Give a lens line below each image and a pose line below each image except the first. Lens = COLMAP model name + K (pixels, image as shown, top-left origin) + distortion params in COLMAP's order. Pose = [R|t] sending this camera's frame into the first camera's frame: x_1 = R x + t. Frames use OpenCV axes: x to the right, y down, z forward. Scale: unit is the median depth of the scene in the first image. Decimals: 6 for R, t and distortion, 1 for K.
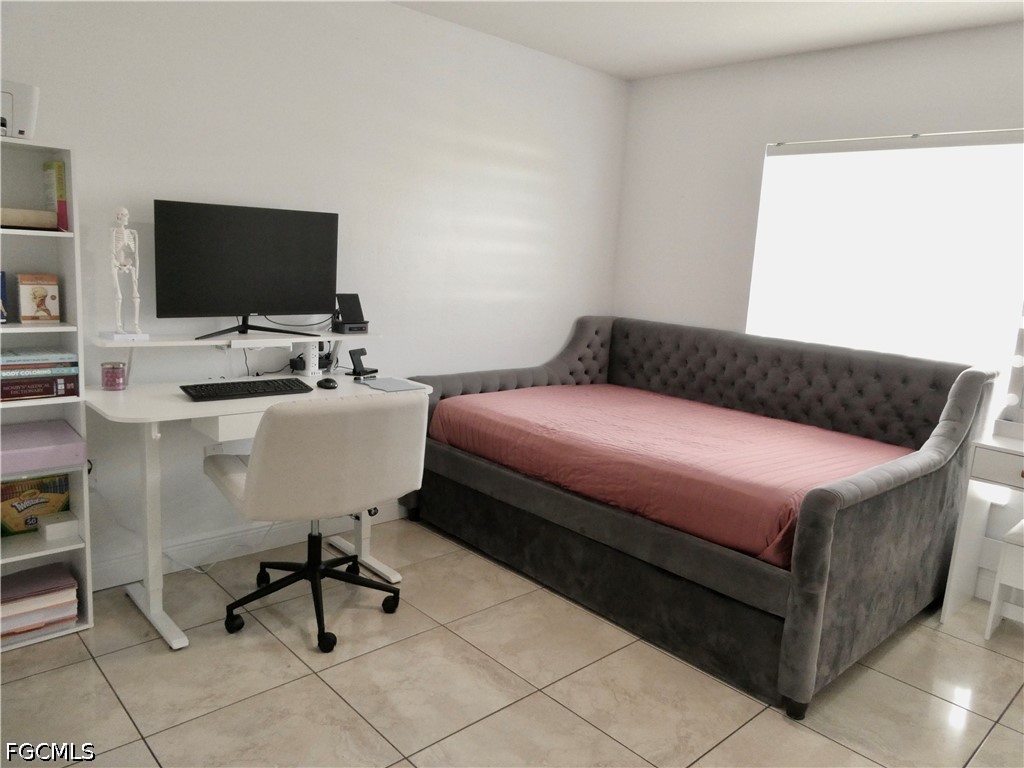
lens RADIAL K [[726.9, 0, 512.0], [0, 726.9, 384.0], [0, 0, 1]] dist [-0.002238, 0.000617]
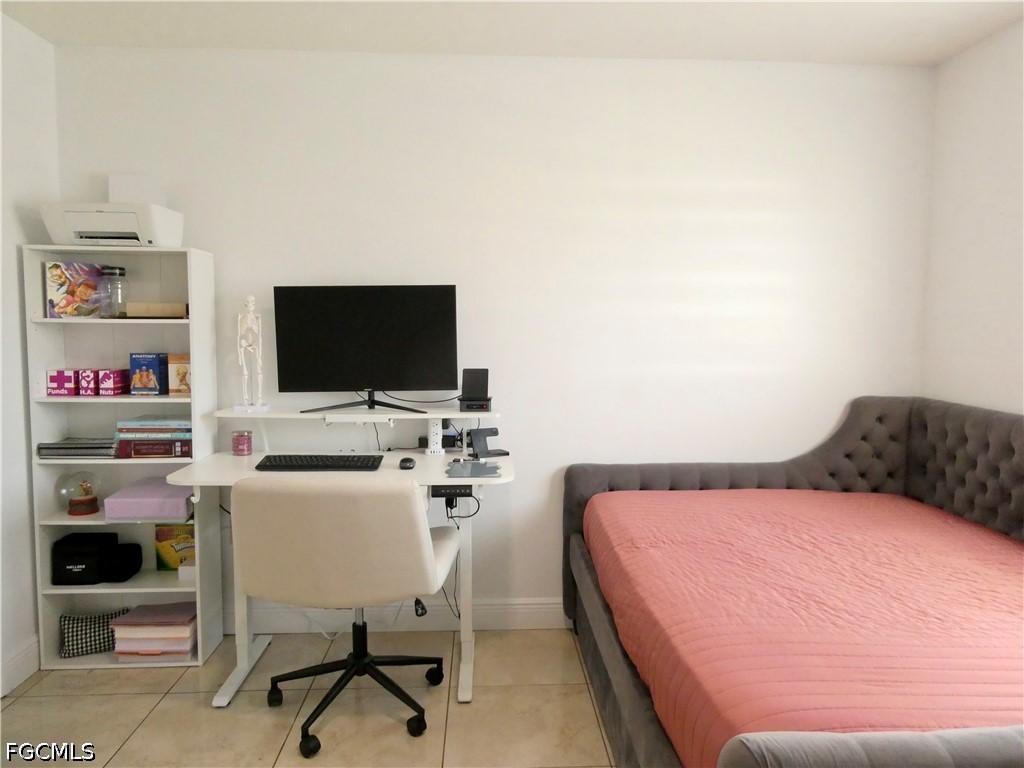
lens RADIAL K [[726.9, 0, 512.0], [0, 726.9, 384.0], [0, 0, 1]] dist [-0.002238, 0.000617]
pose [[0.769111, -0.000039, -0.639115, 0.498971], [-0.069635, 0.994042, -0.083859, -0.036192], [0.635311, 0.109002, 0.764525, 0.390935]]
